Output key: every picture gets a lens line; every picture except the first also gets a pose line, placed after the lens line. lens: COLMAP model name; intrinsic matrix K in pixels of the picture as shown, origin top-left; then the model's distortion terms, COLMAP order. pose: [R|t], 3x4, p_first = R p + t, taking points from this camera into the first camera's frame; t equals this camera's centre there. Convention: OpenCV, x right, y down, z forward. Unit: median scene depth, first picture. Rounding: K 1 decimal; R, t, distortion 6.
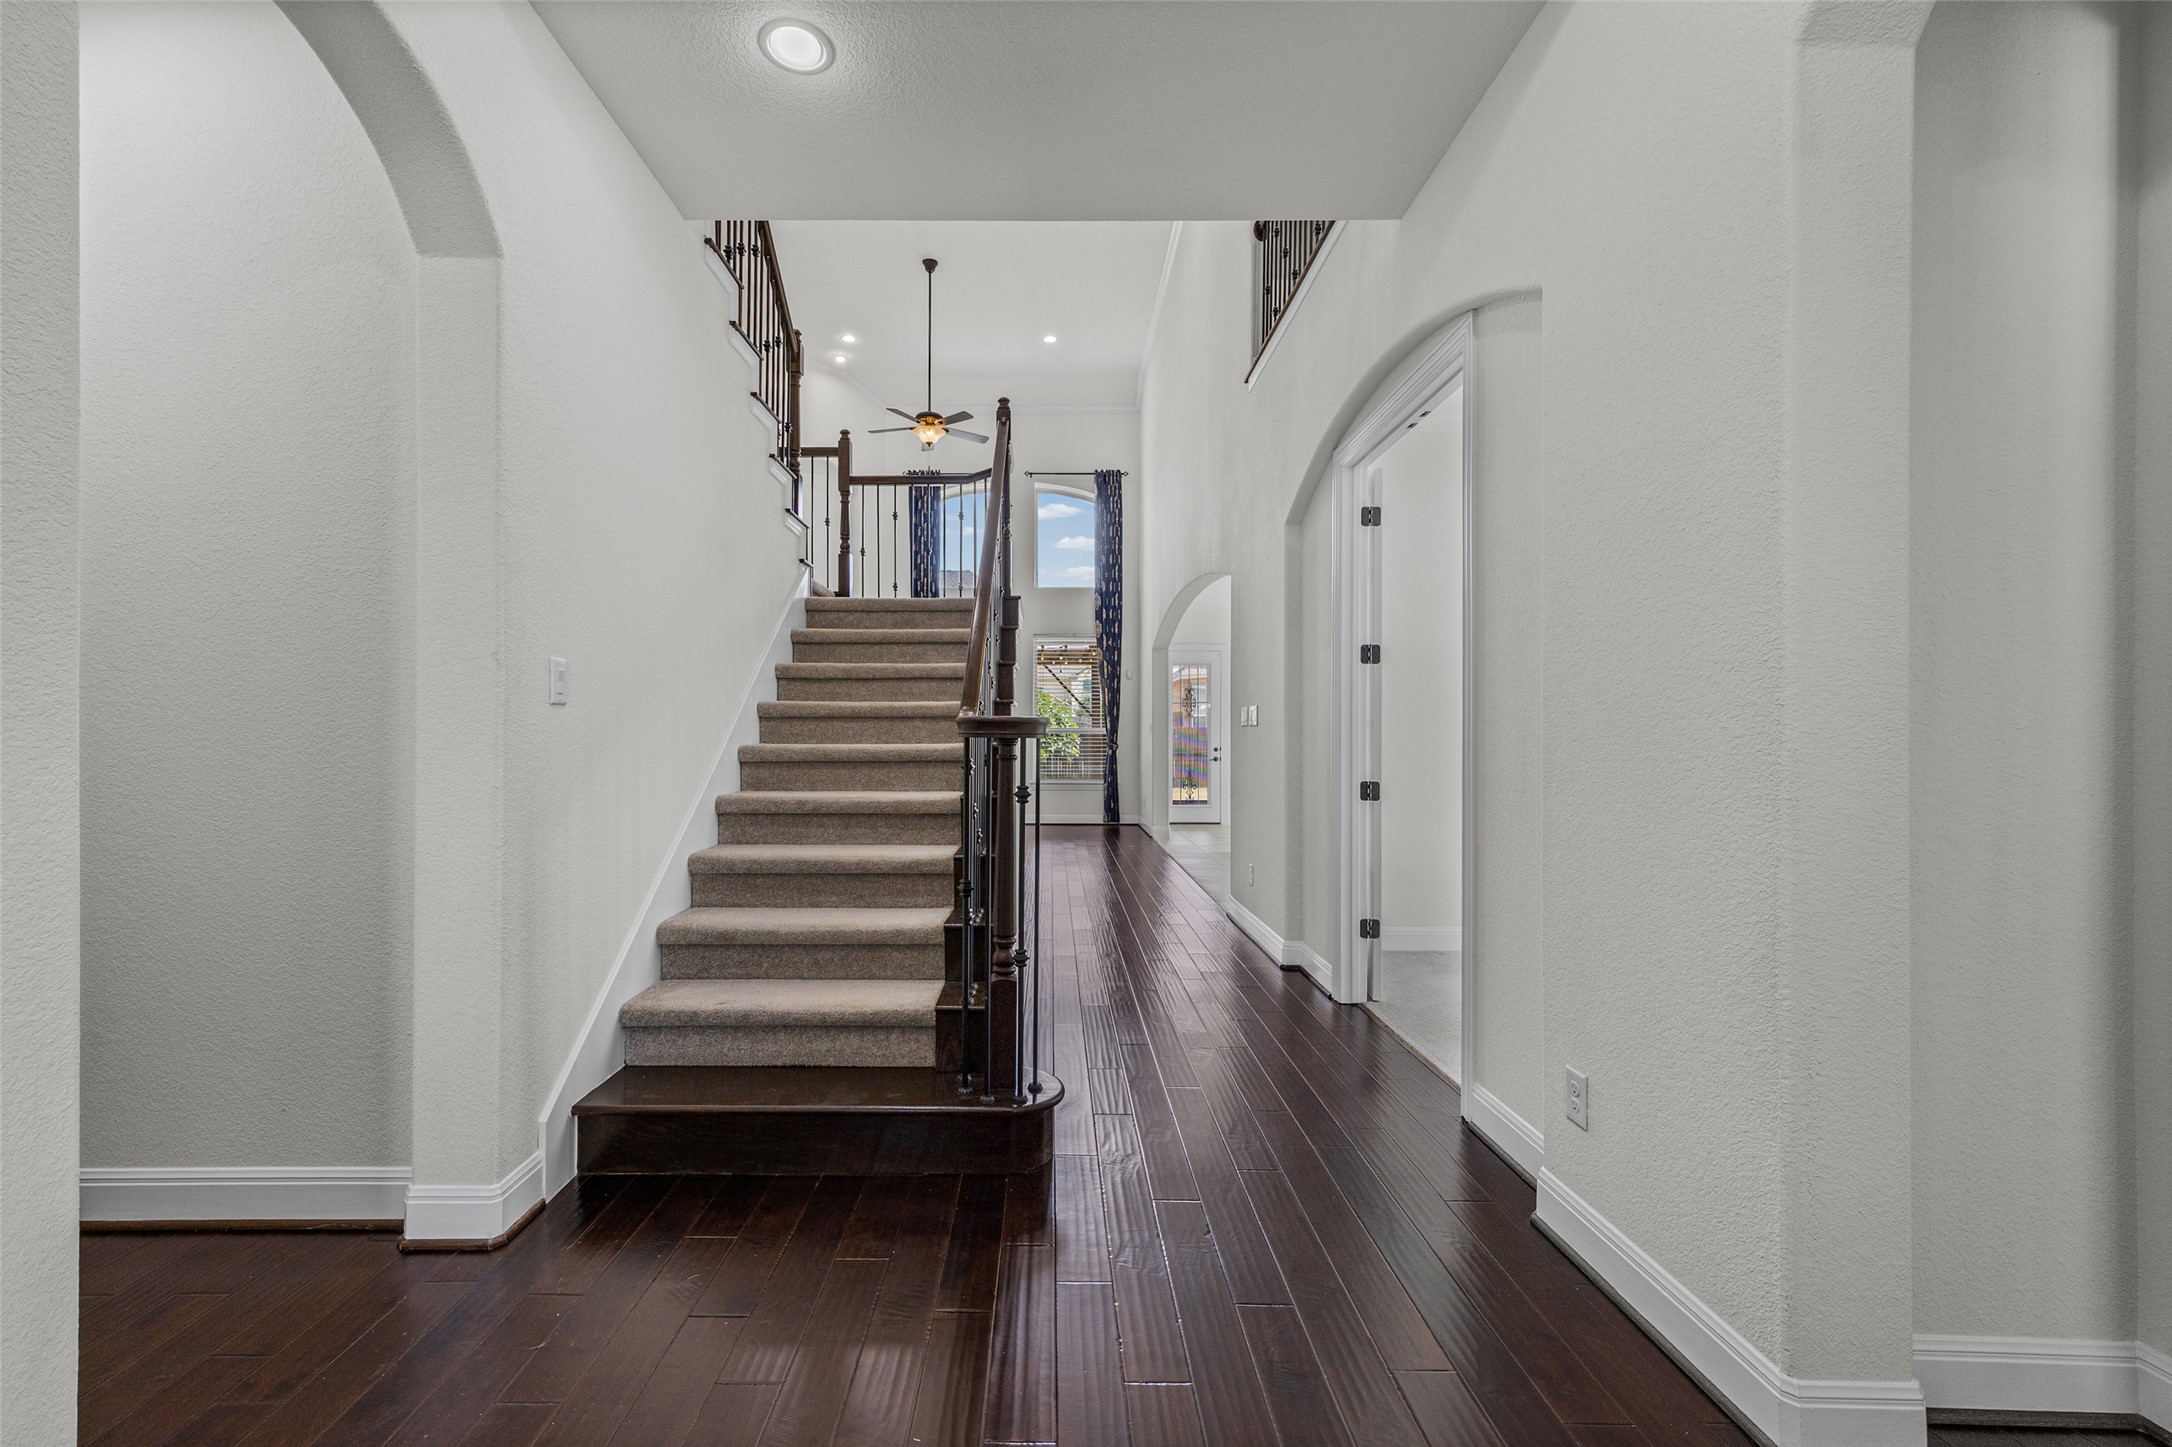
lens RADIAL K [[847.0, 0, 1087.9], [0, 847.0, 735.3], [0, 0, 1]] dist [-0.001423, -0.000112]
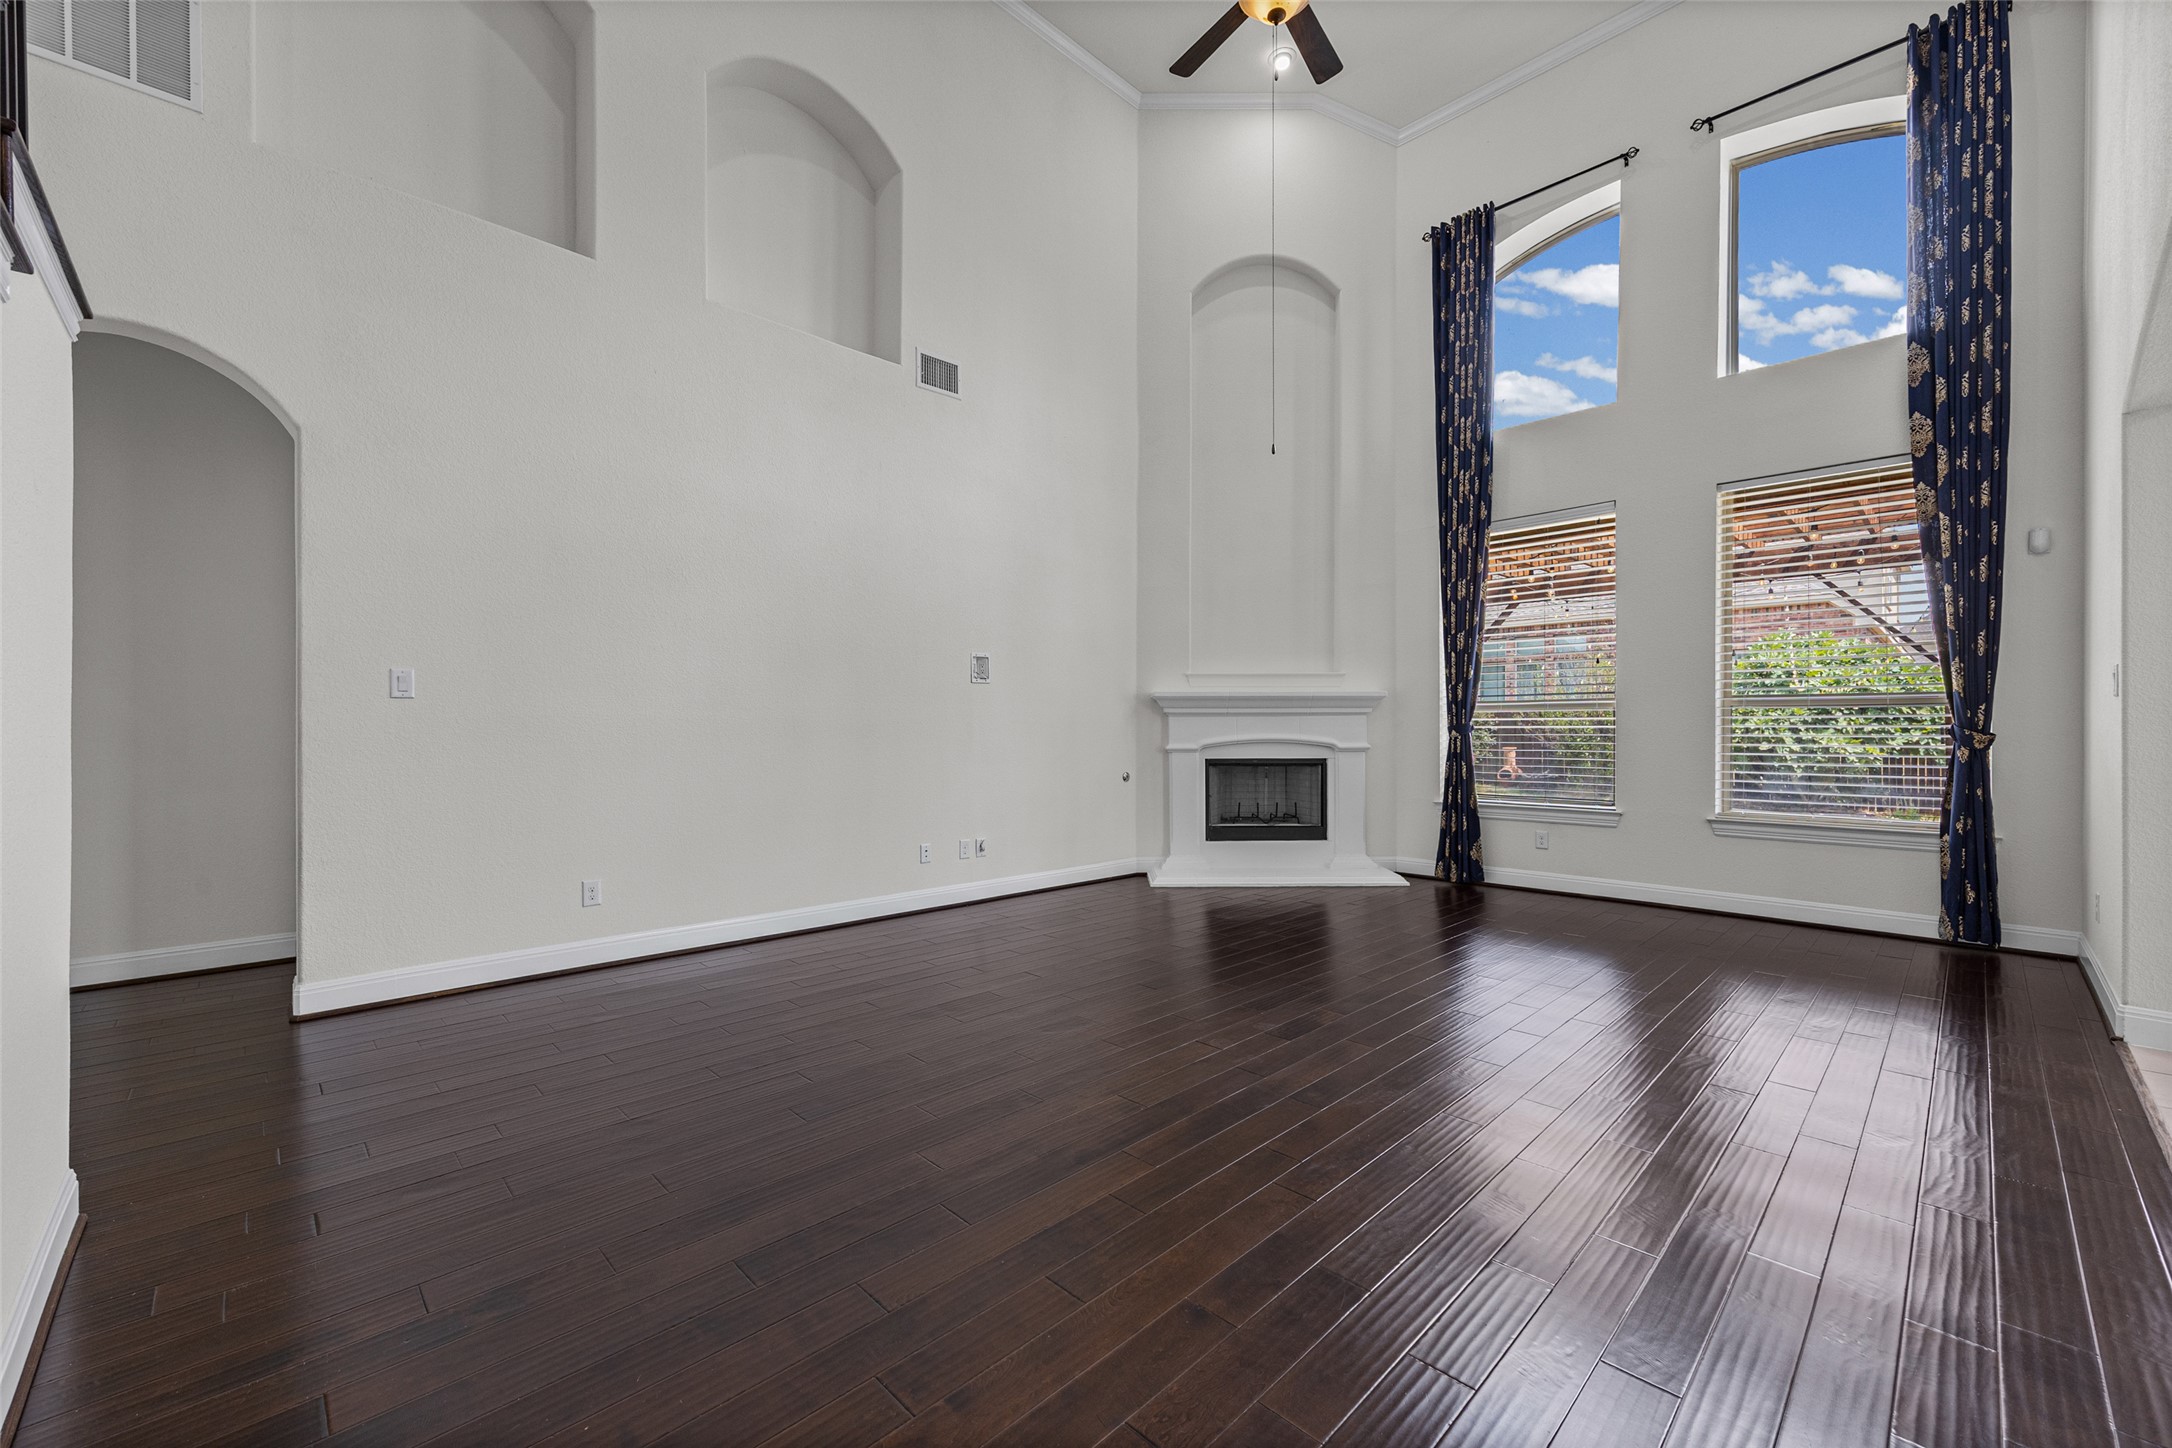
lens RADIAL K [[847.0, 0, 1082.6], [0, 847.0, 718.5], [0, 0, 1]] dist [-0.001423, -0.000112]
pose [[0.708346, -0.001347, -0.705864, 0.014065], [0.003929, 0.999990, 0.002035, 0.002250], [0.705854, -0.004215, 0.708345, 0.454991]]
